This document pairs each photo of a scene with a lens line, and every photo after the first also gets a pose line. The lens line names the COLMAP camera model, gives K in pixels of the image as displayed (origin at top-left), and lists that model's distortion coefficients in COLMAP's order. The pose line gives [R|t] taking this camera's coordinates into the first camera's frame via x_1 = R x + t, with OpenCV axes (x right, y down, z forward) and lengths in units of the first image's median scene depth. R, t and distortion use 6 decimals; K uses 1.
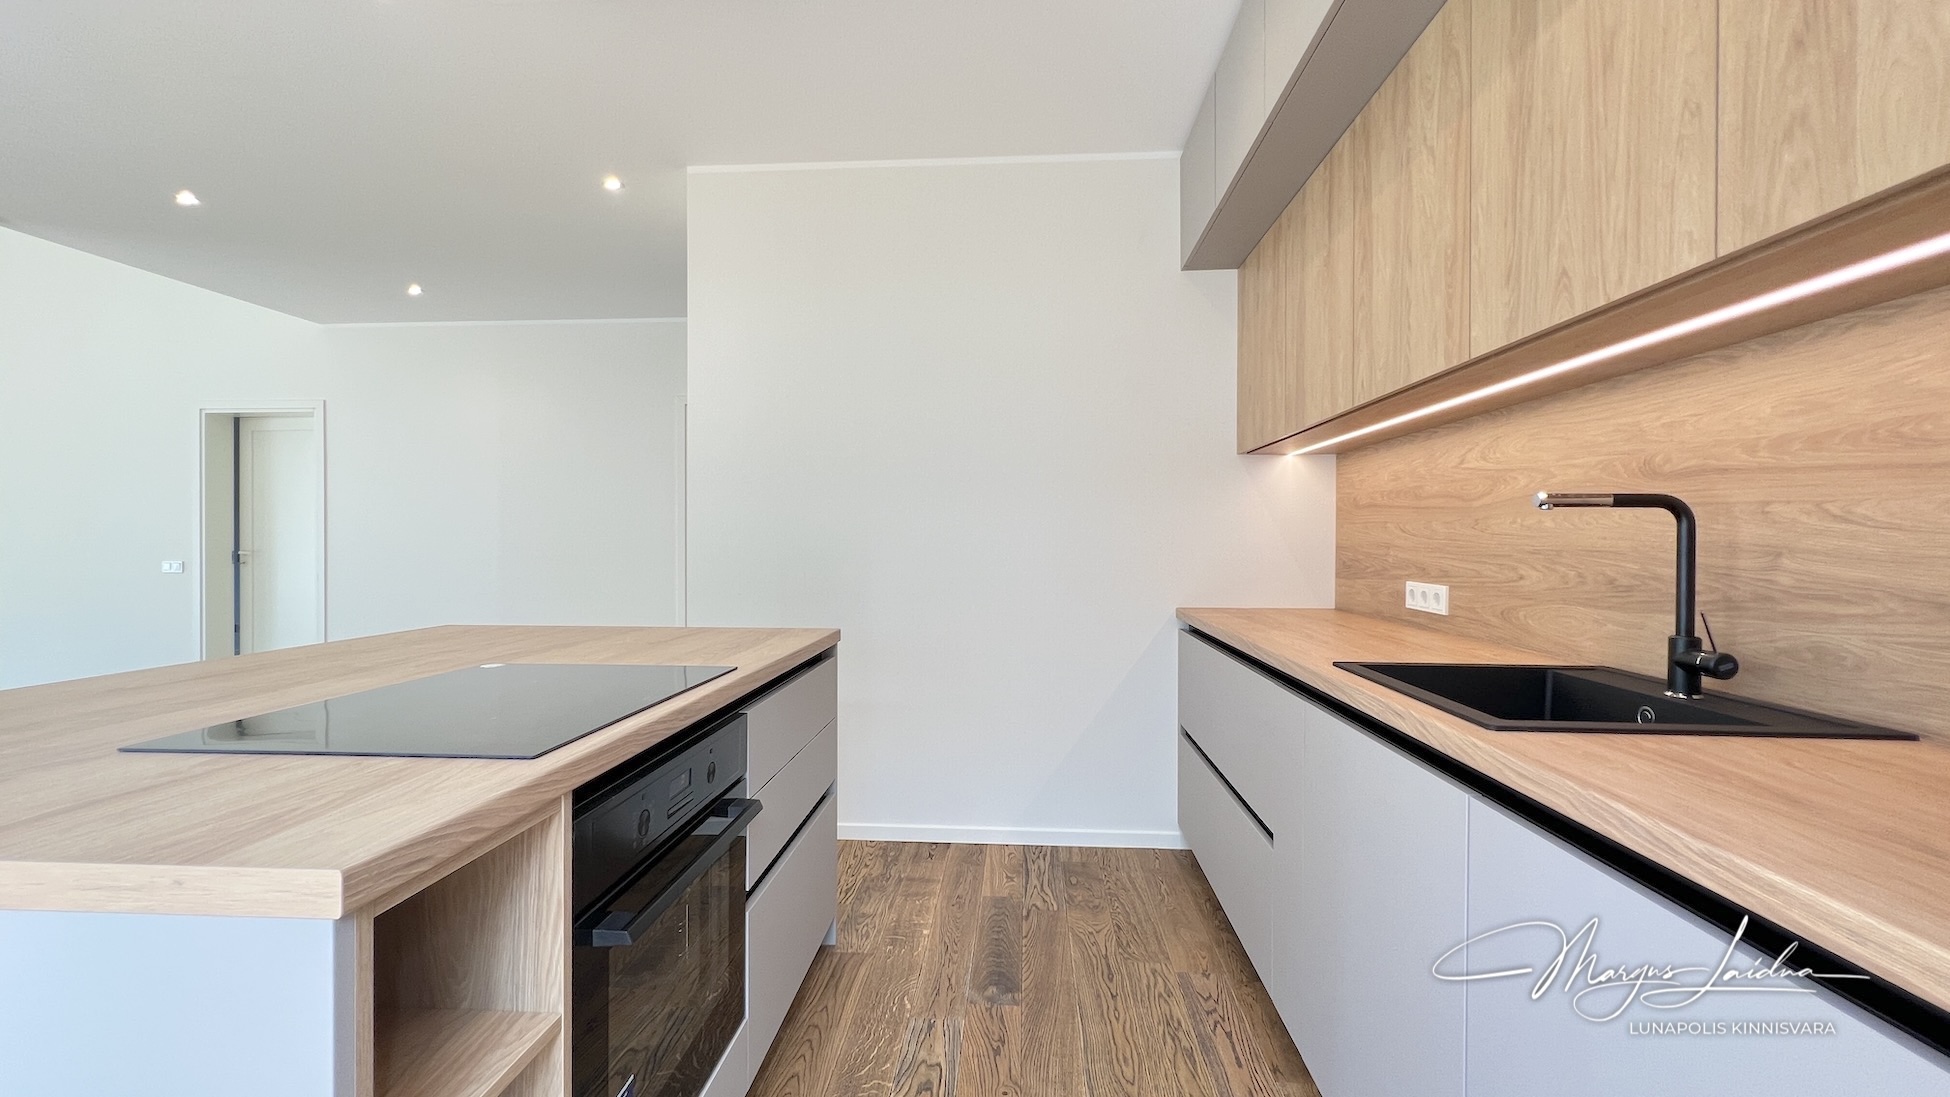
lens RADIAL K [[776.1, 0, 972.7], [0, 776.1, 545.3], [0, 0, 1]] dist [-0.002095, -0.000093]
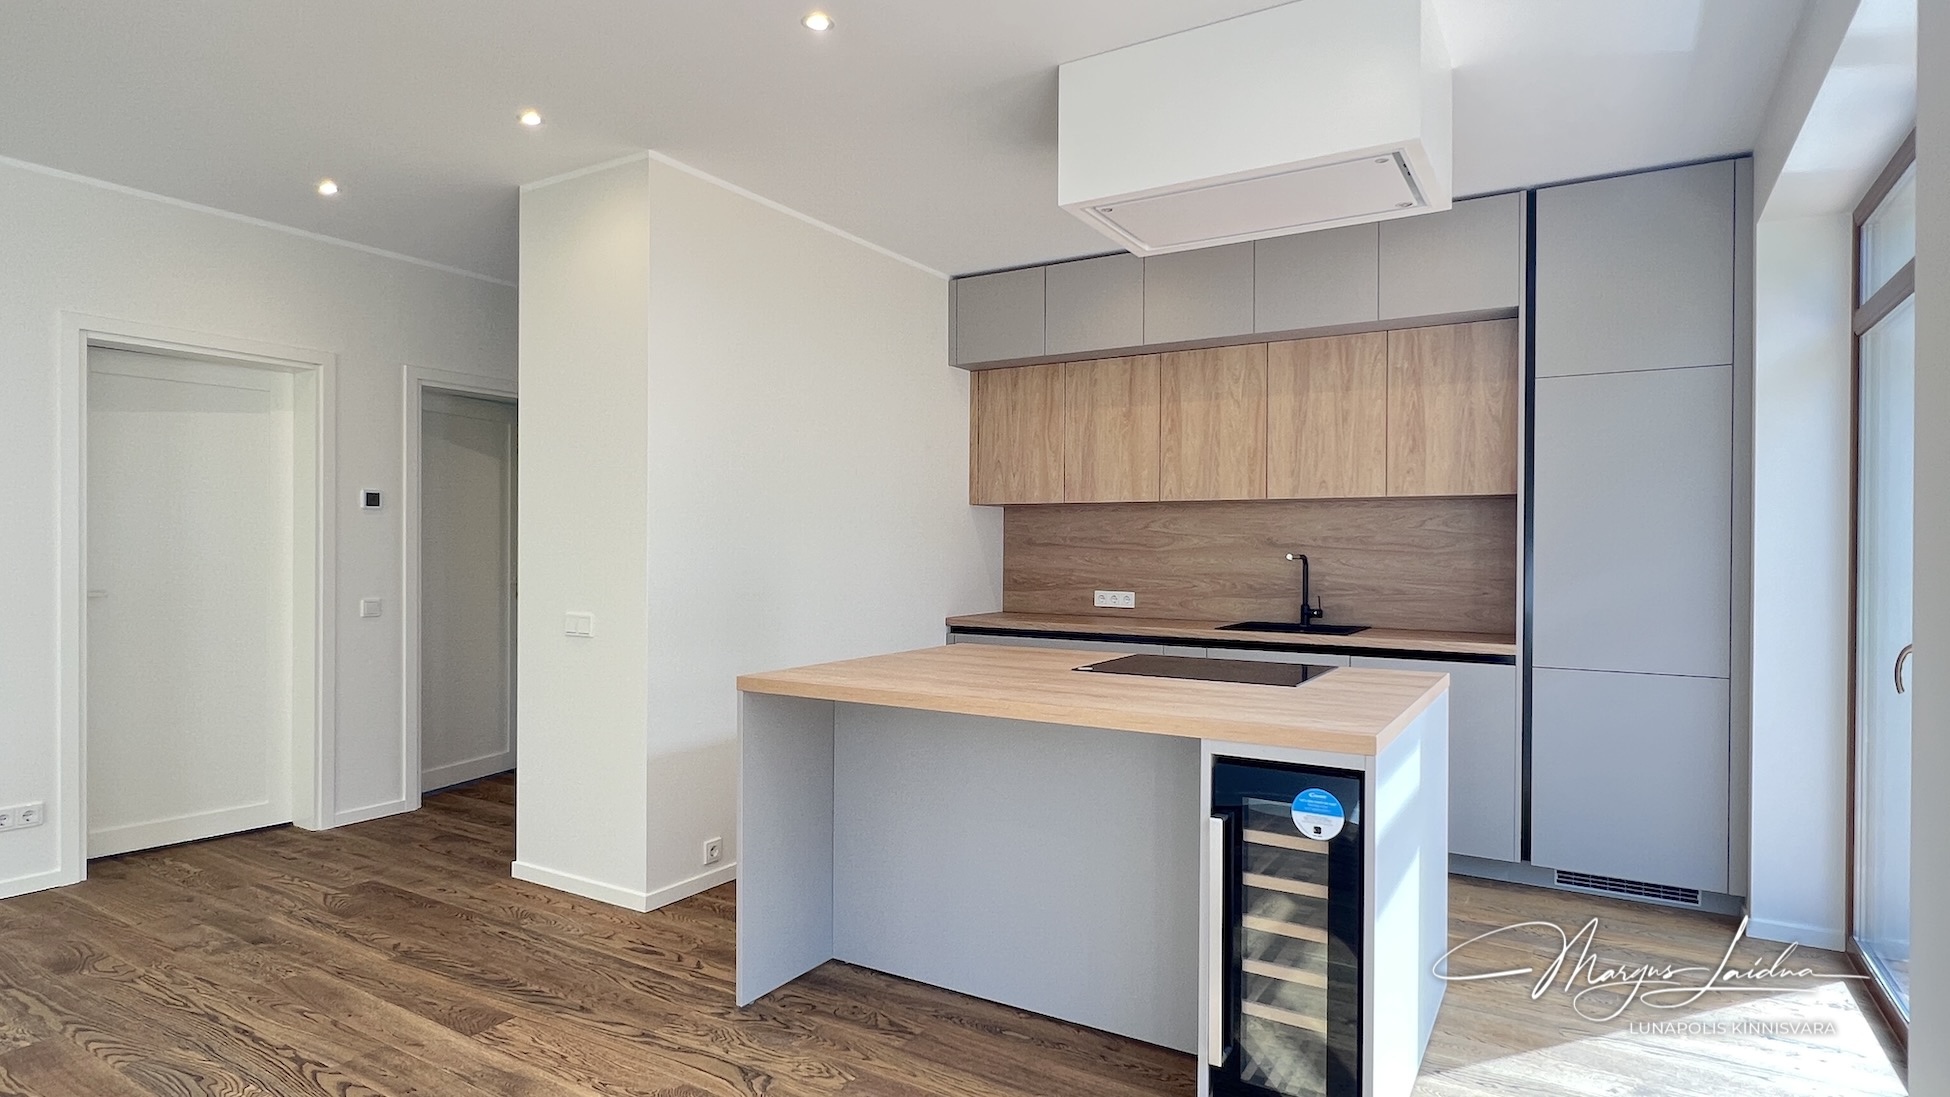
lens RADIAL K [[1018.4, 0, 972.4], [0, 1018.4, 548.4], [0, 0, 1]] dist [0.002055, 0.000037]
pose [[0.460958, -0.003877, 0.887413, -2.573024], [0.002568, 0.999992, 0.003034, -0.090691], [-0.887418, 0.000881, 0.460965, 0.321215]]
